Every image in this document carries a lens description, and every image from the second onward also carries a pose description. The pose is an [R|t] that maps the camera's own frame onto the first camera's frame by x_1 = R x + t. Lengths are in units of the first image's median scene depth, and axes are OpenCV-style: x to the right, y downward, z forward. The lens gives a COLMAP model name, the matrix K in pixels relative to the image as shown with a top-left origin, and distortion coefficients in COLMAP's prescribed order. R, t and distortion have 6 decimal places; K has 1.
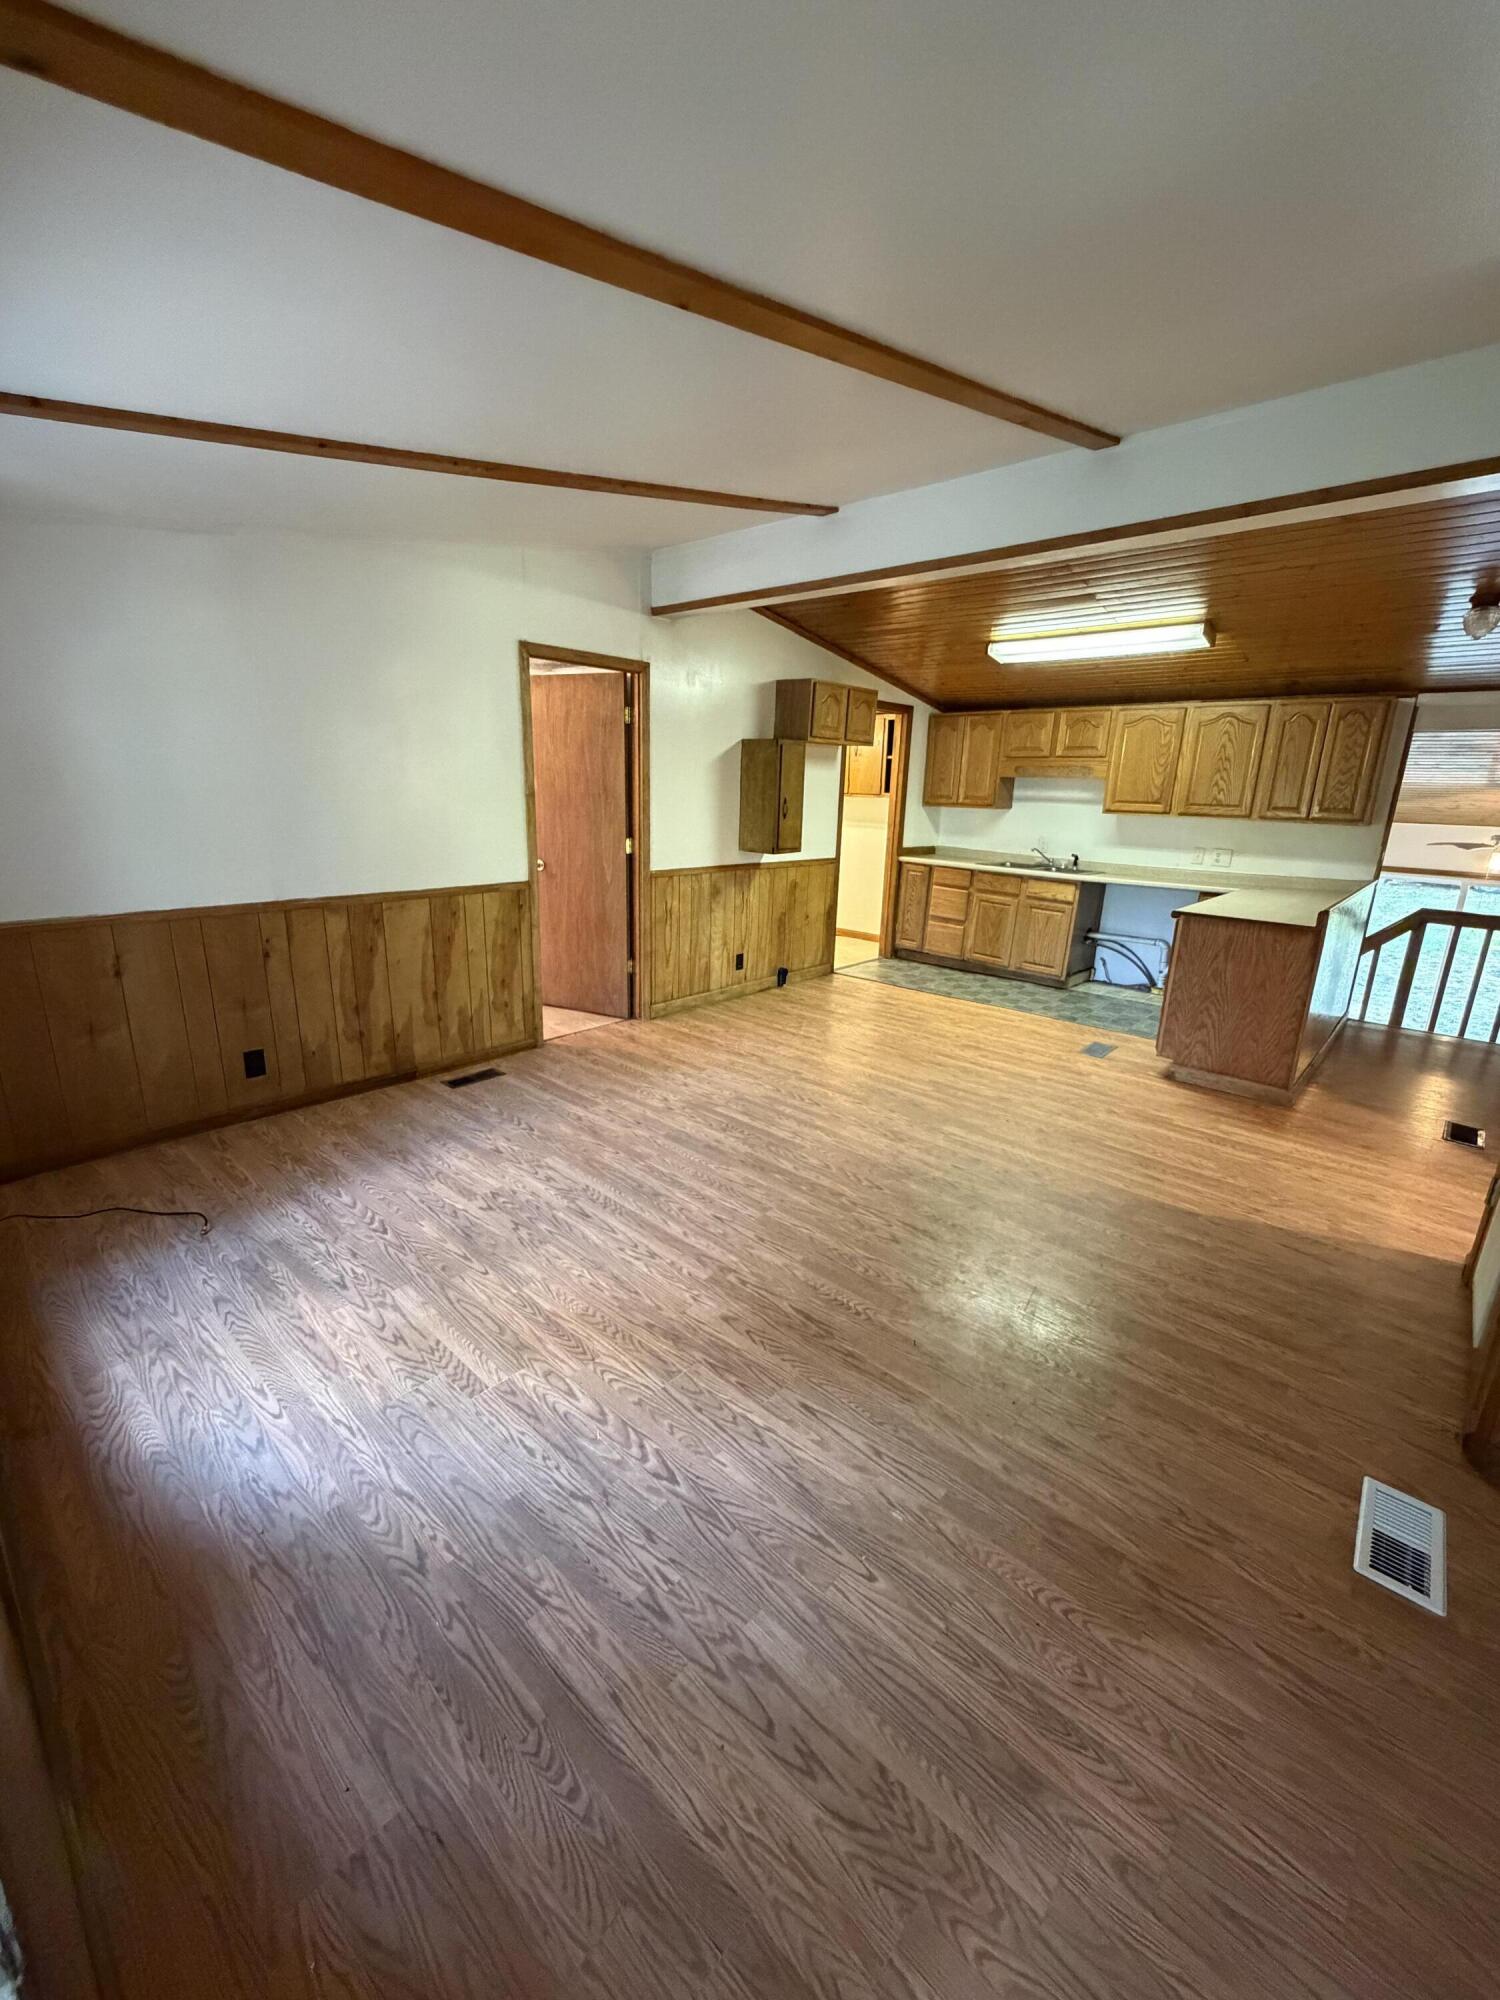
lens RADIAL K [[794.5, 0, 749.7], [0, 794.5, 993.1], [0, 0, 1]] dist [-0.003235, 0.001679]
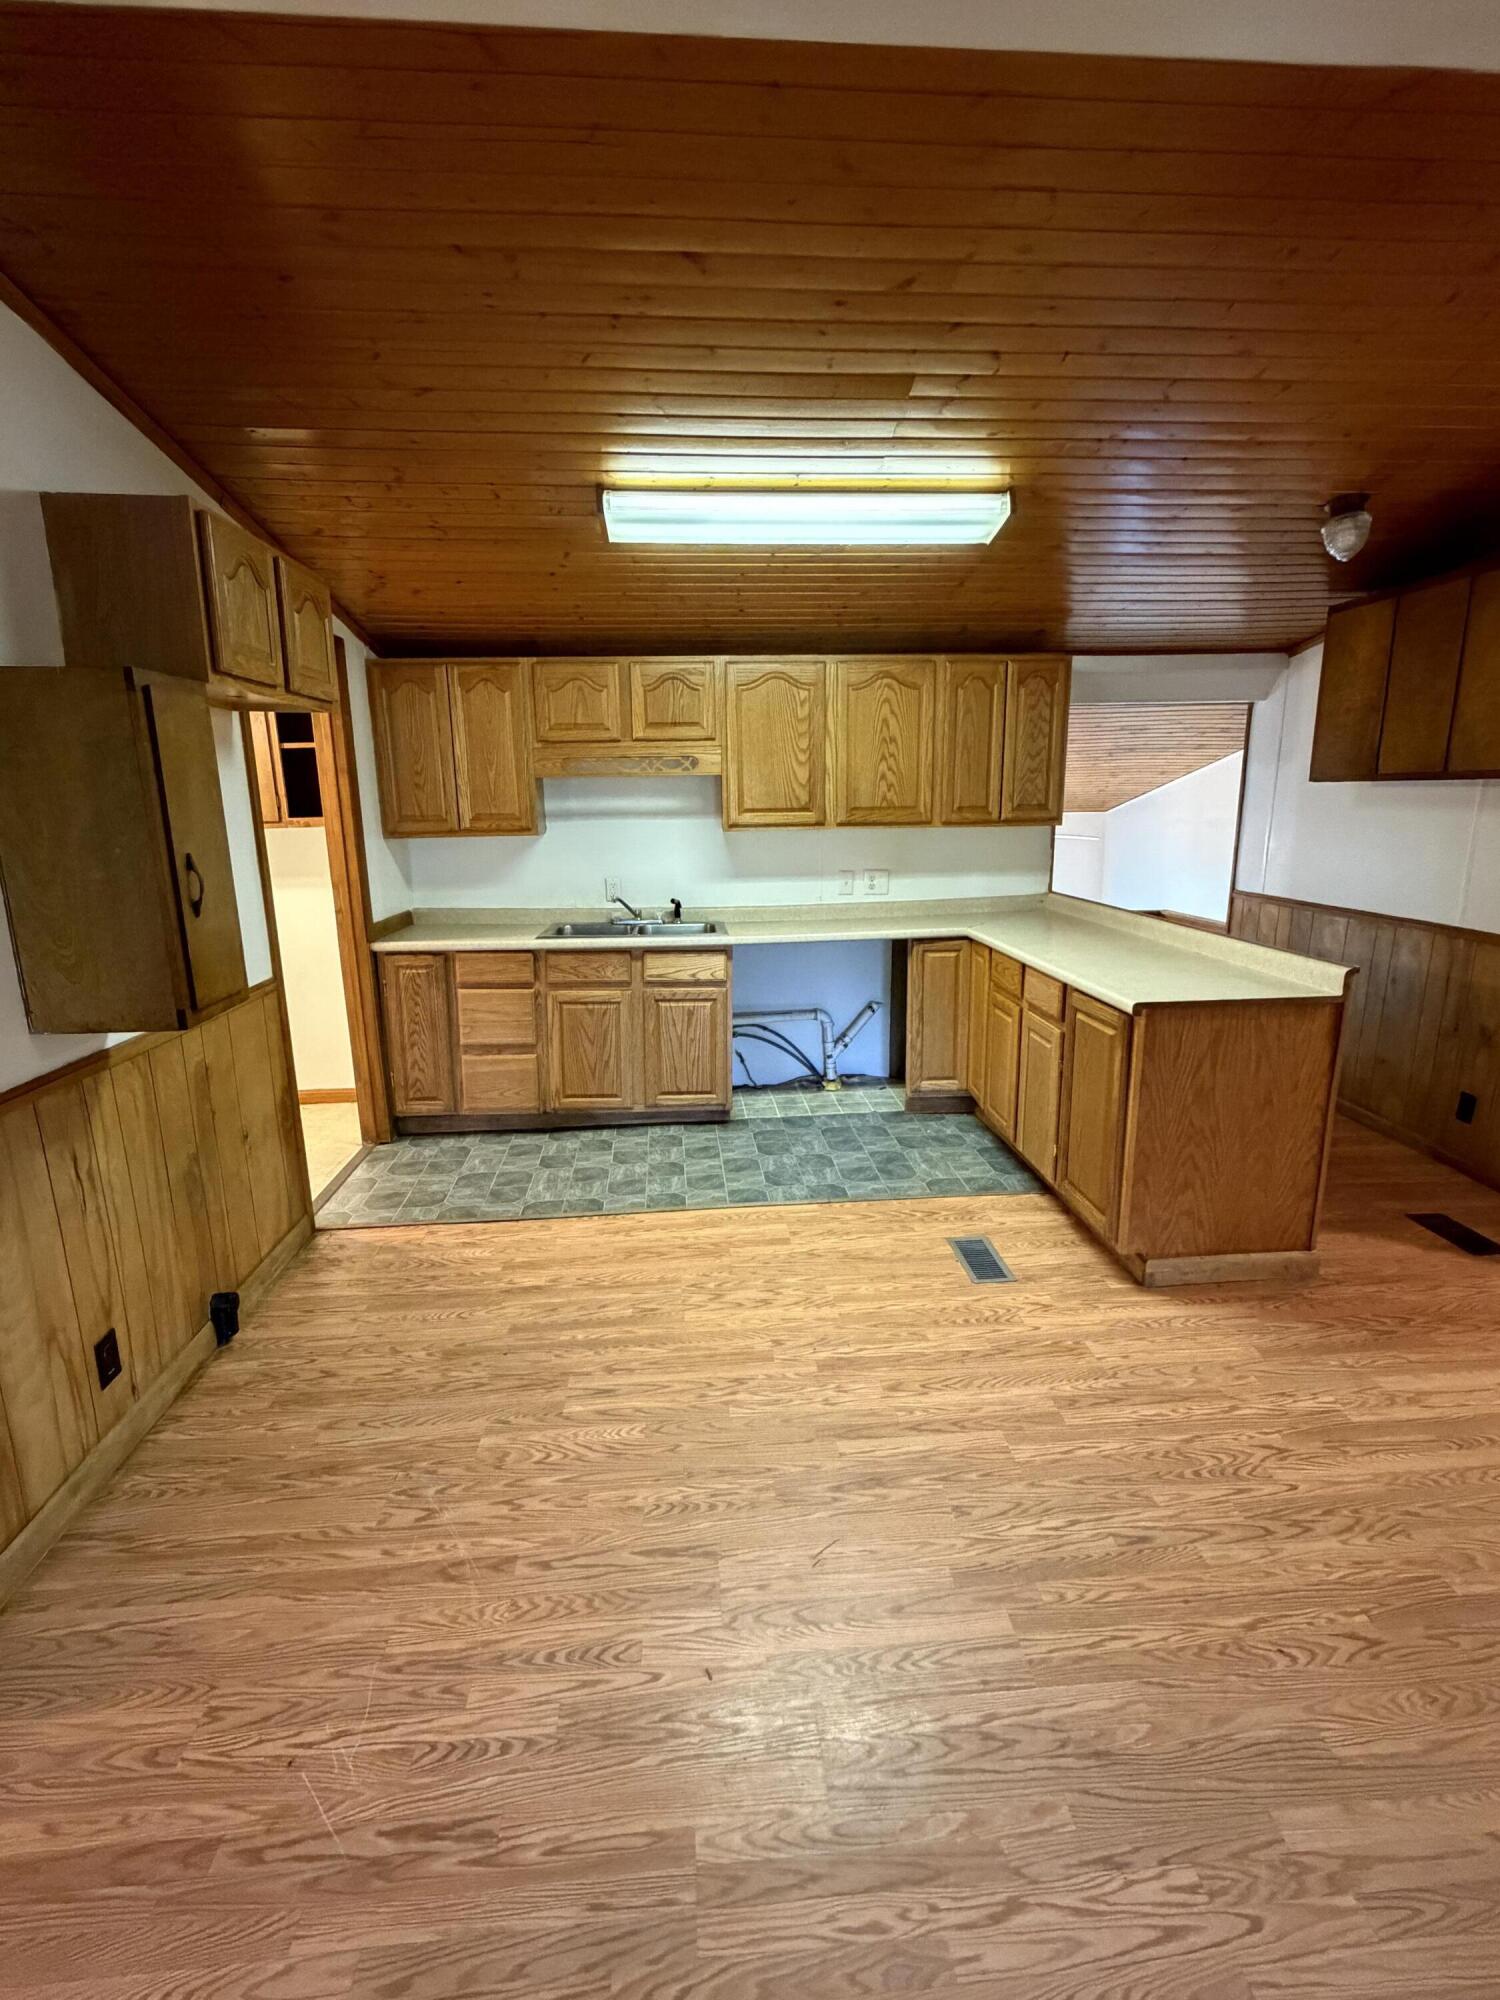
lens RADIAL K [[901.3, 0, 747.2], [0, 901.3, 1001.9], [0, 0, 1]] dist [-0.003109, -0.000949]
pose [[0.690142, -0.198694, 0.695863, -0.056943], [0.219149, 0.973801, 0.060708, -0.141125], [-0.689694, 0.110601, 0.715604, 0.522426]]
